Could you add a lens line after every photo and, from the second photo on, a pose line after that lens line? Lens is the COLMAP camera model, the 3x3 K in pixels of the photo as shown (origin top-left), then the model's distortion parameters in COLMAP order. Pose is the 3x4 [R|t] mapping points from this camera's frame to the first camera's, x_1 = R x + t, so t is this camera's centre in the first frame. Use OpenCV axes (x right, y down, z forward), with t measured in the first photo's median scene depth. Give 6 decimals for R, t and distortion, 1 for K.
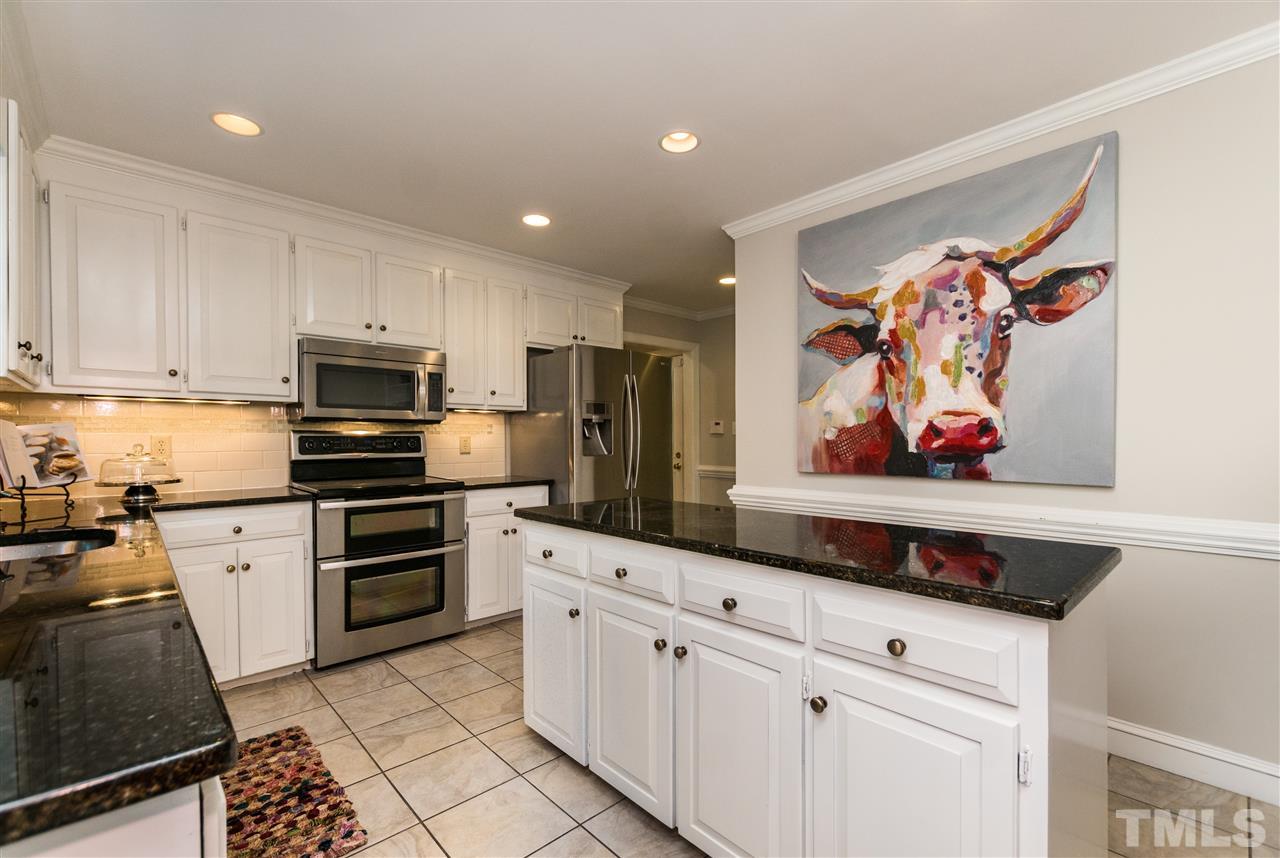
lens RADIAL K [[558.3, 0, 642.0], [0, 558.3, 439.9], [0, 0, 1]] dist [-0.005217, -0.000999]
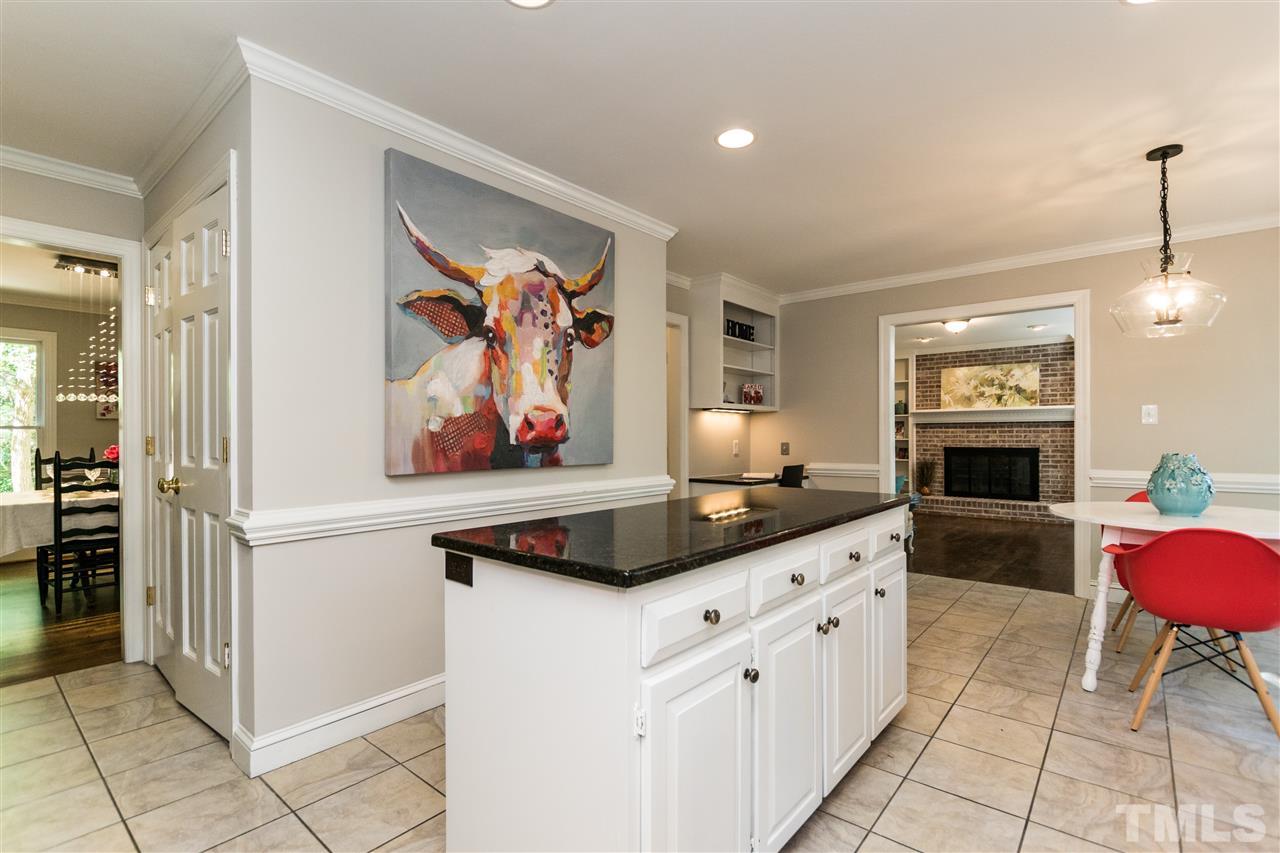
lens RADIAL K [[582.6, 0, 636.4], [0, 582.6, 432.2], [0, 0, 1]] dist [0.000112, 0.000382]
pose [[-0.122008, 0.016841, 0.992386, -0.610119], [0.012881, 0.999799, -0.015383, 0.019401], [-0.992446, 0.010906, -0.122201, 0.922559]]
